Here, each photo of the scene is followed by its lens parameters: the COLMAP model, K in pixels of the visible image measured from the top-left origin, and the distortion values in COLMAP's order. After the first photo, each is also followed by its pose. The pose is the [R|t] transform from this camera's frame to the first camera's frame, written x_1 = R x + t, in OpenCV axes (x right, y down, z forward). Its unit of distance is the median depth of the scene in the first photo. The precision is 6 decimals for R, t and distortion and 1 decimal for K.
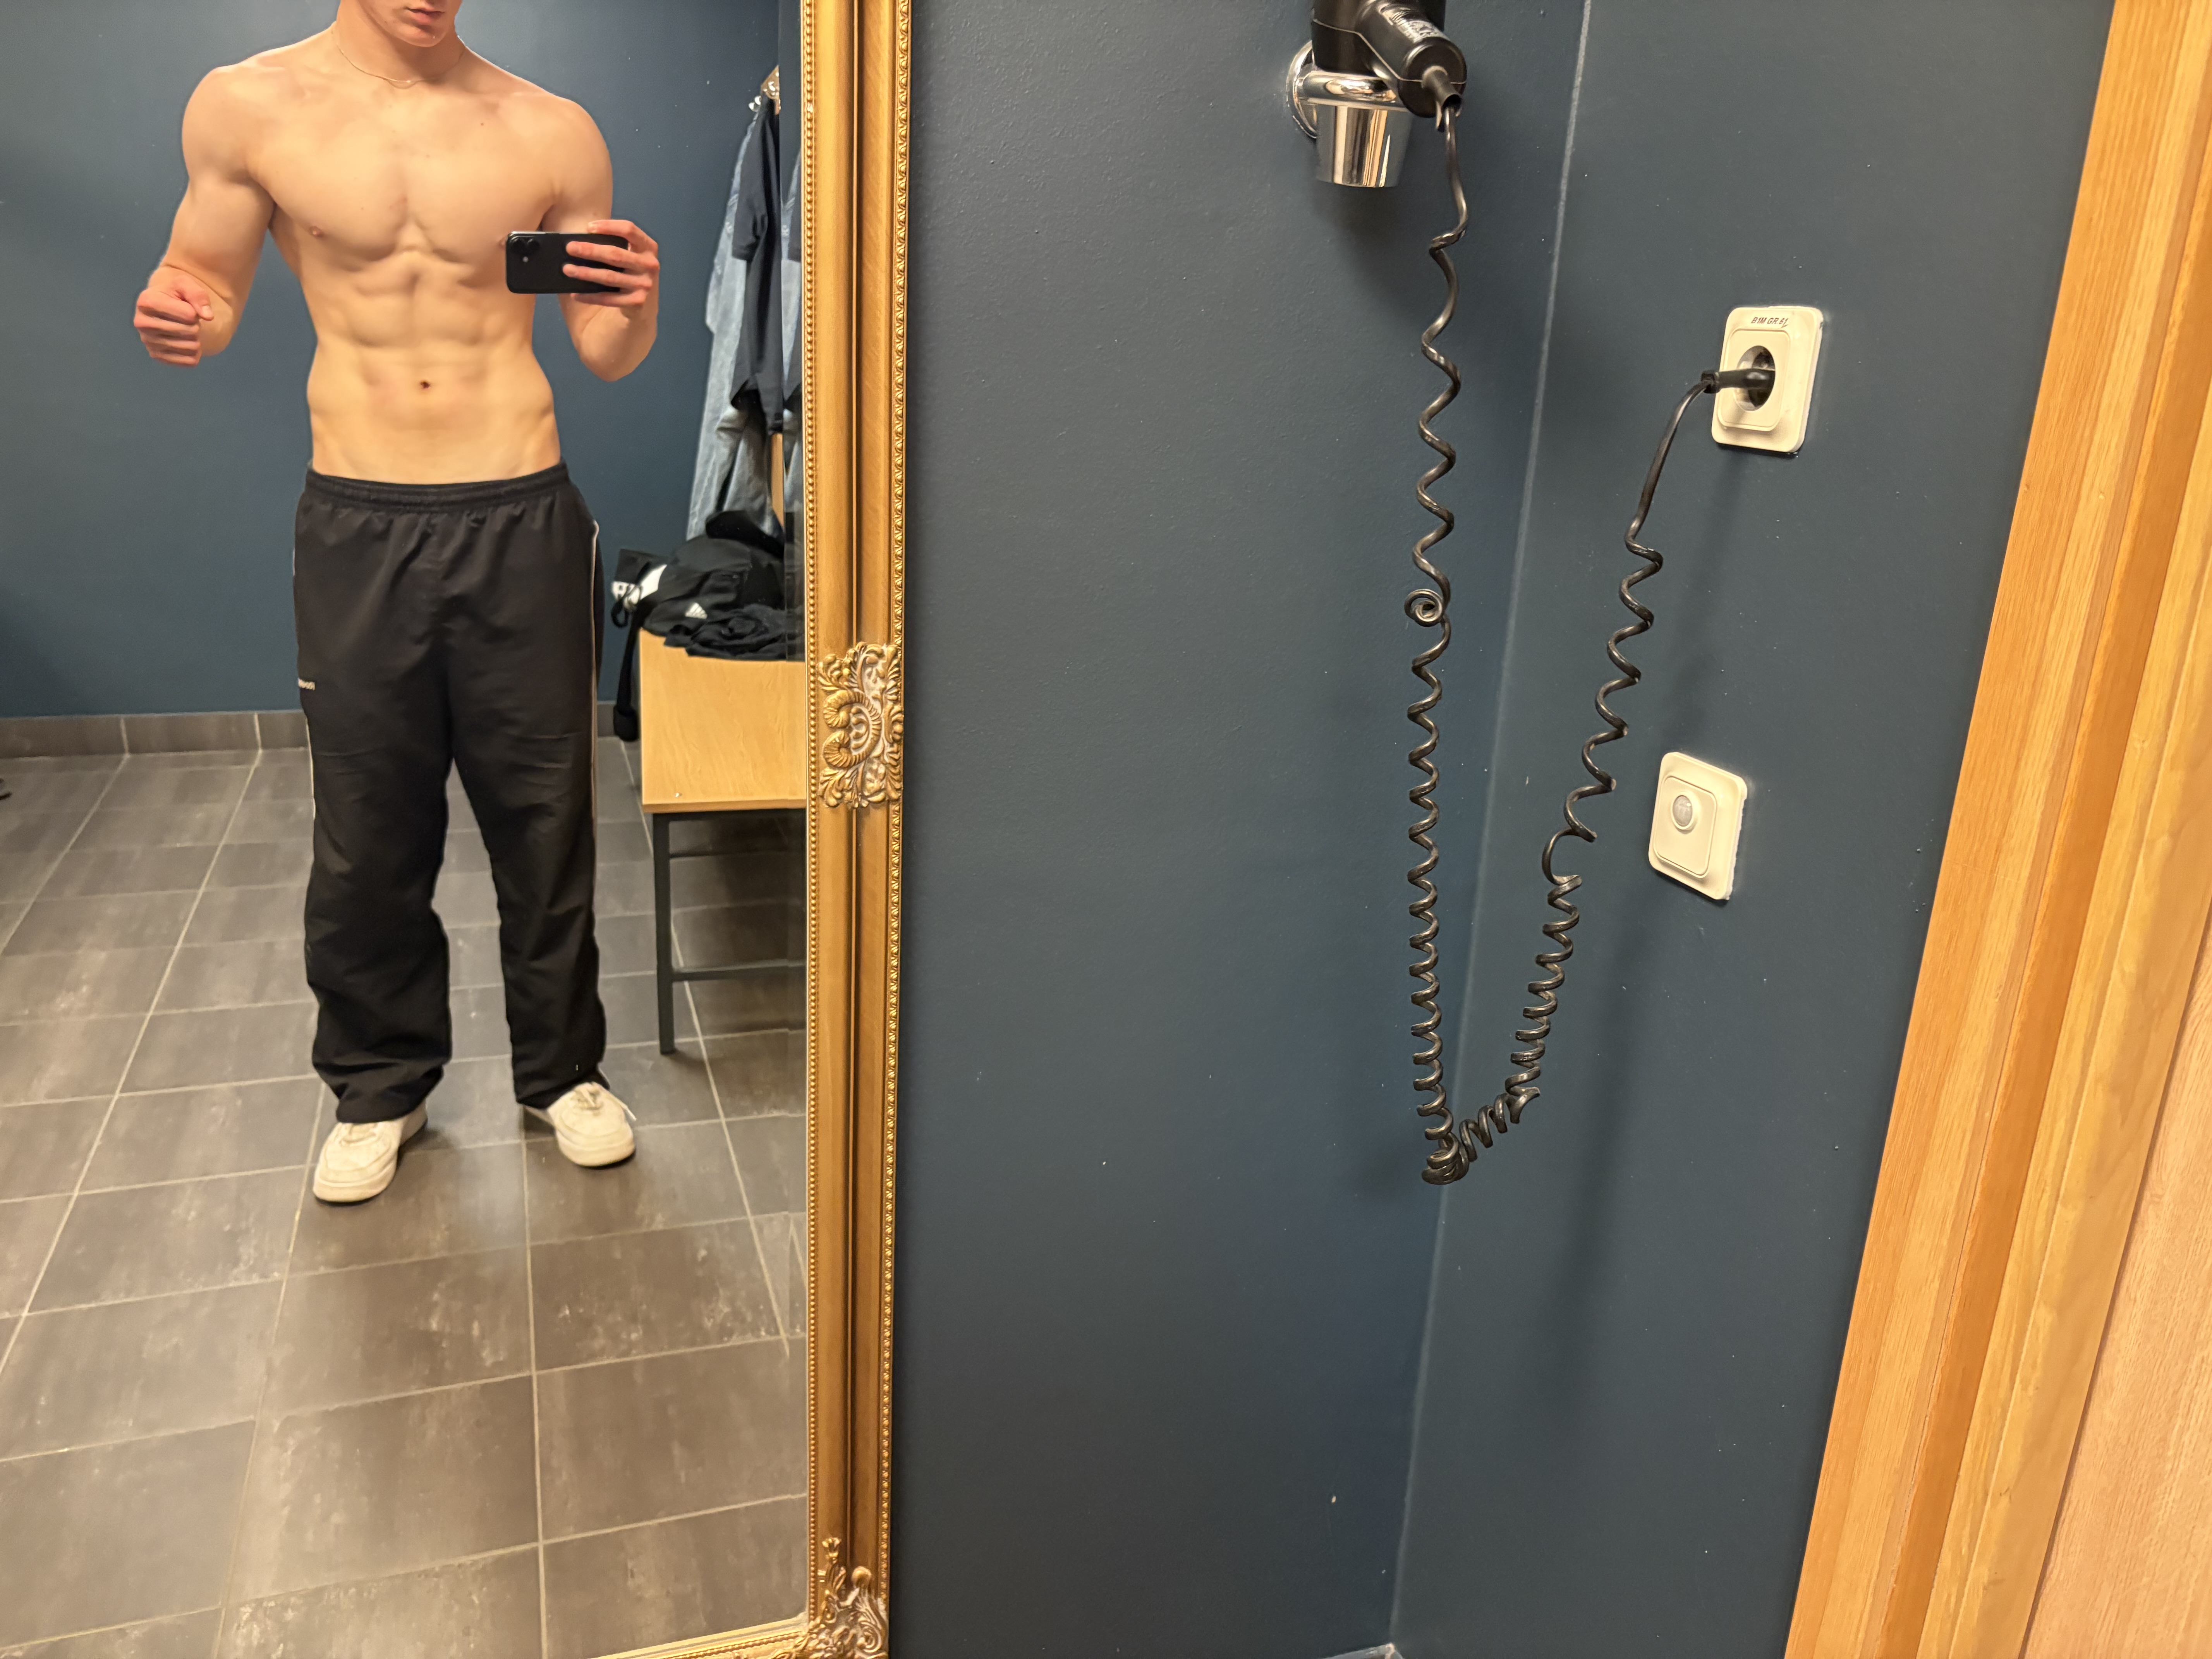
lens RADIAL K [[1715.5, 0, 1116.6], [0, 1715.5, 839.5], [0, 0, 1]] dist [0.000922, 0.044050]
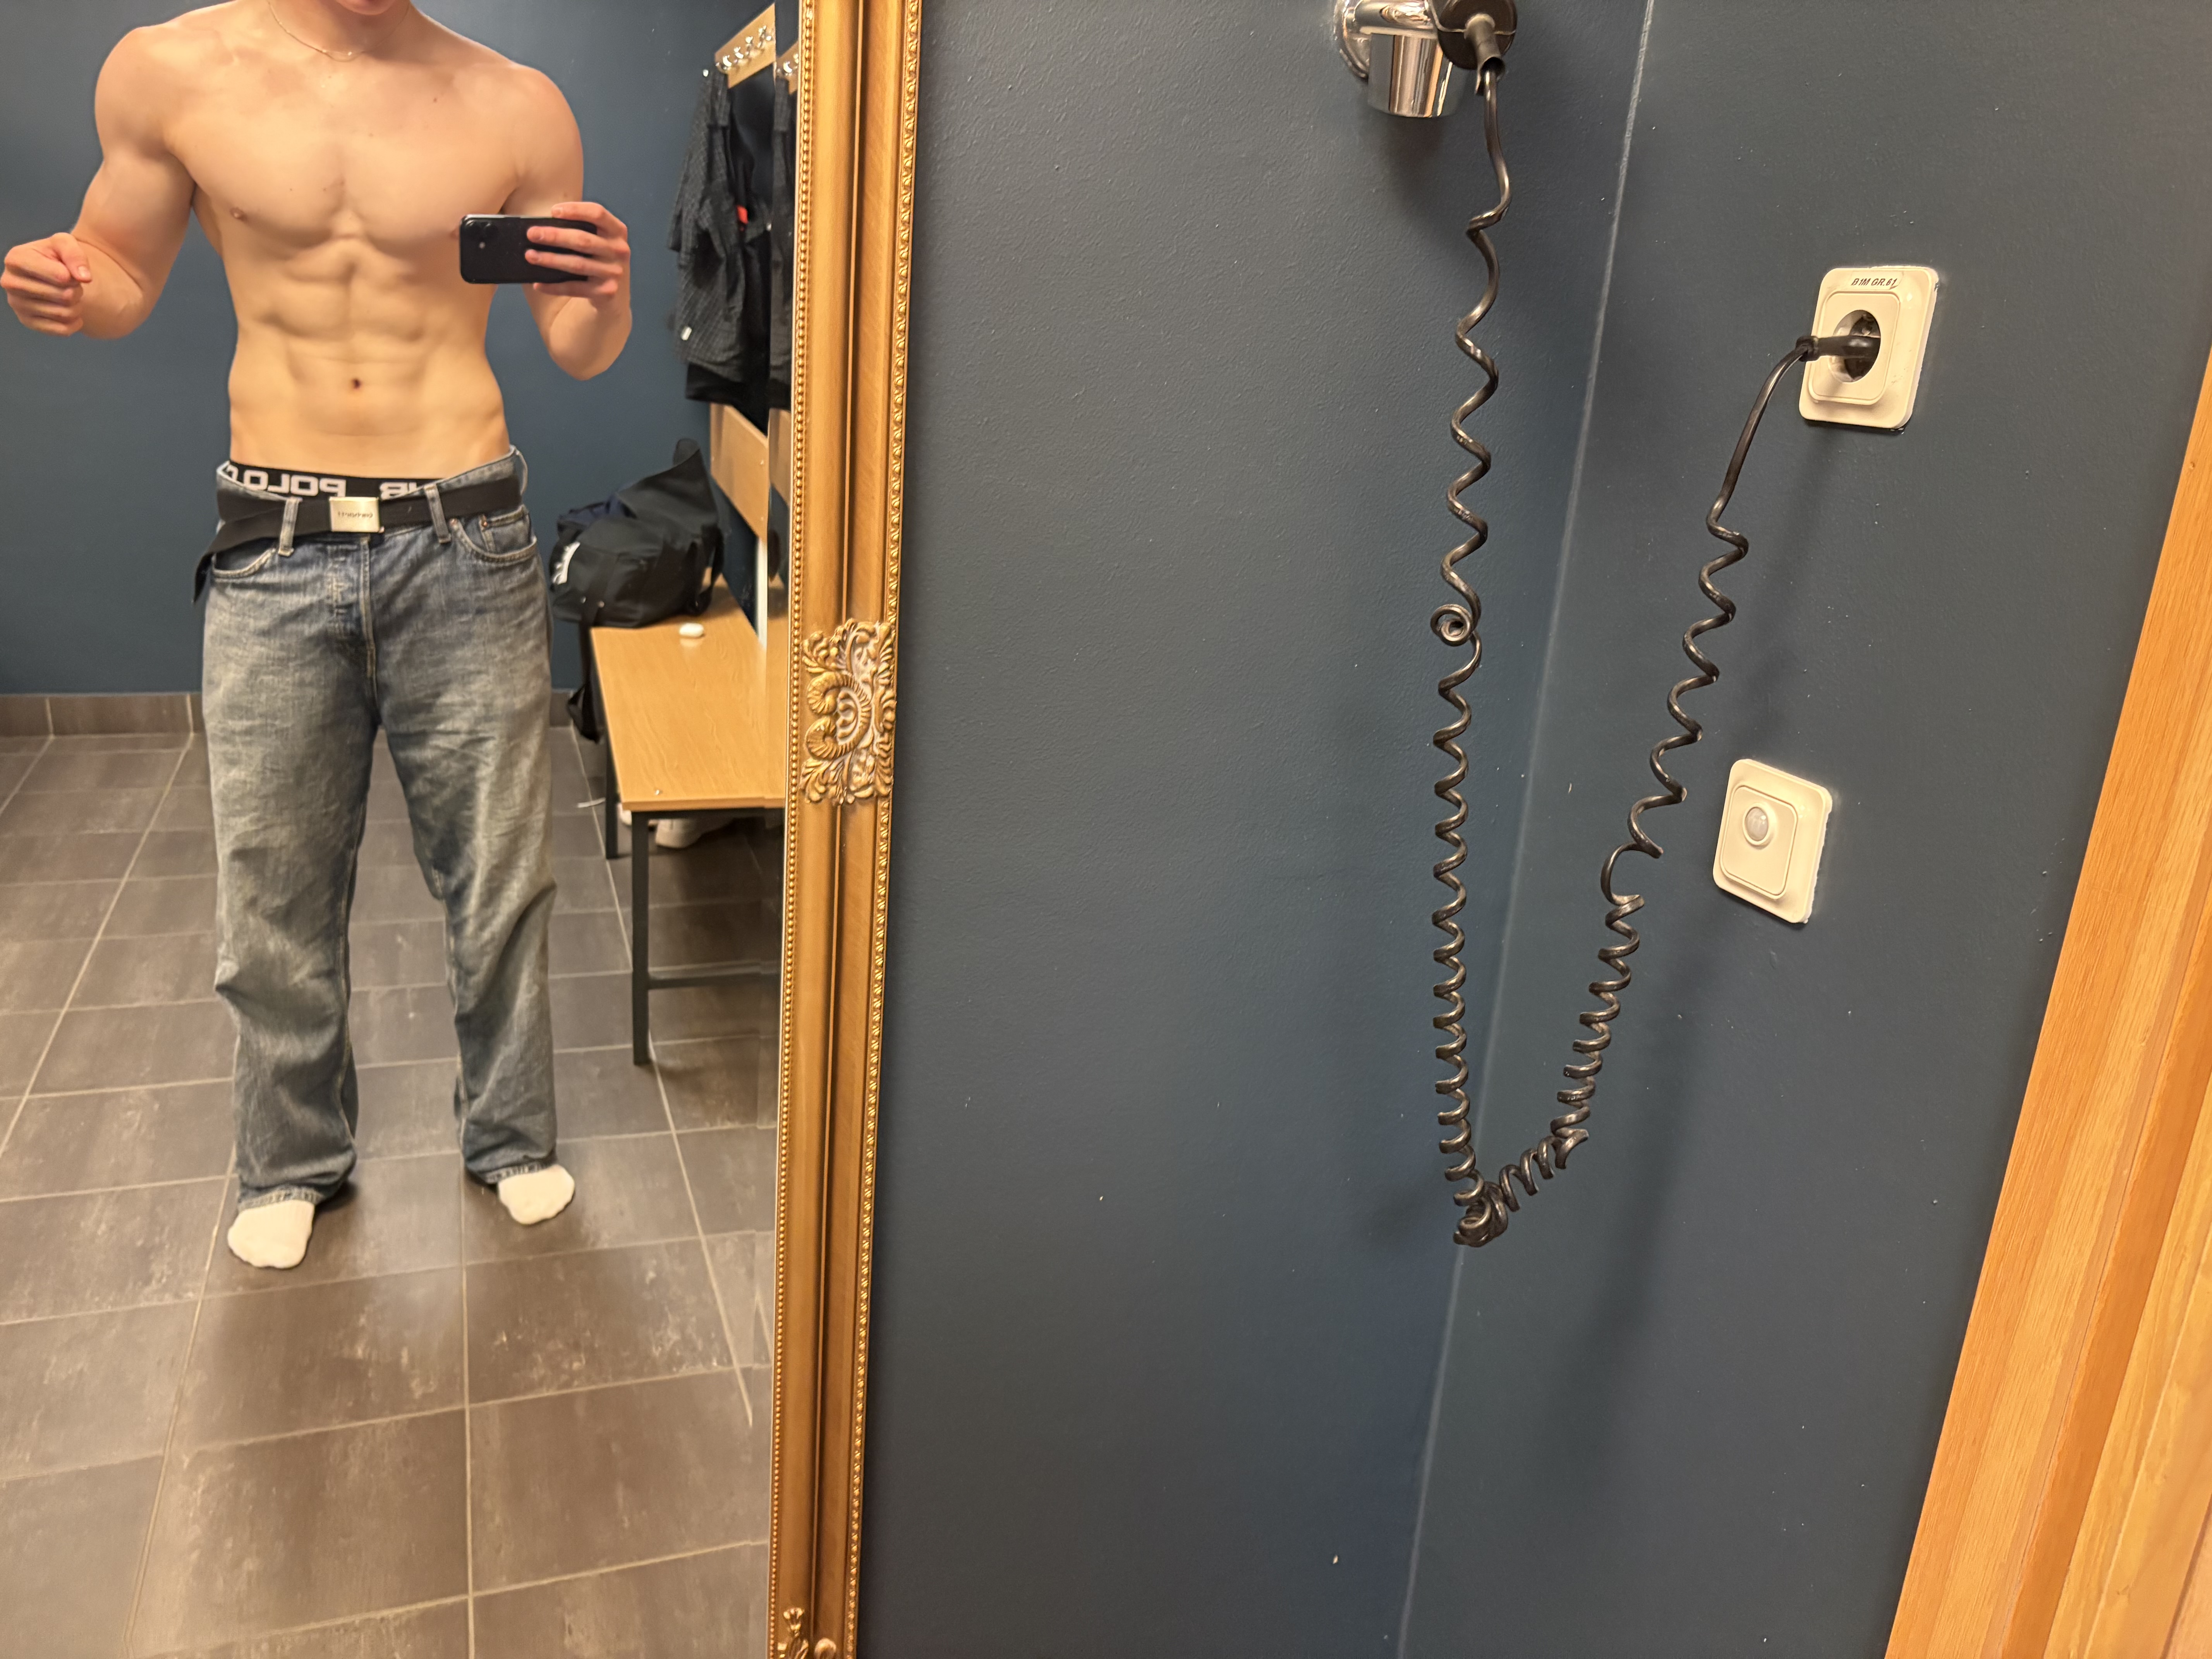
lens RADIAL K [[1686.7, 0, 1106.0], [0, 1686.7, 829.5], [0, 0, 1]] dist [0.007165, 0.000795]
pose [[0.999446, 0.018132, 0.027926, -0.035775], [-0.017911, 0.999806, -0.008167, -0.000285], [-0.028069, 0.007662, 0.999577, 0.107764]]
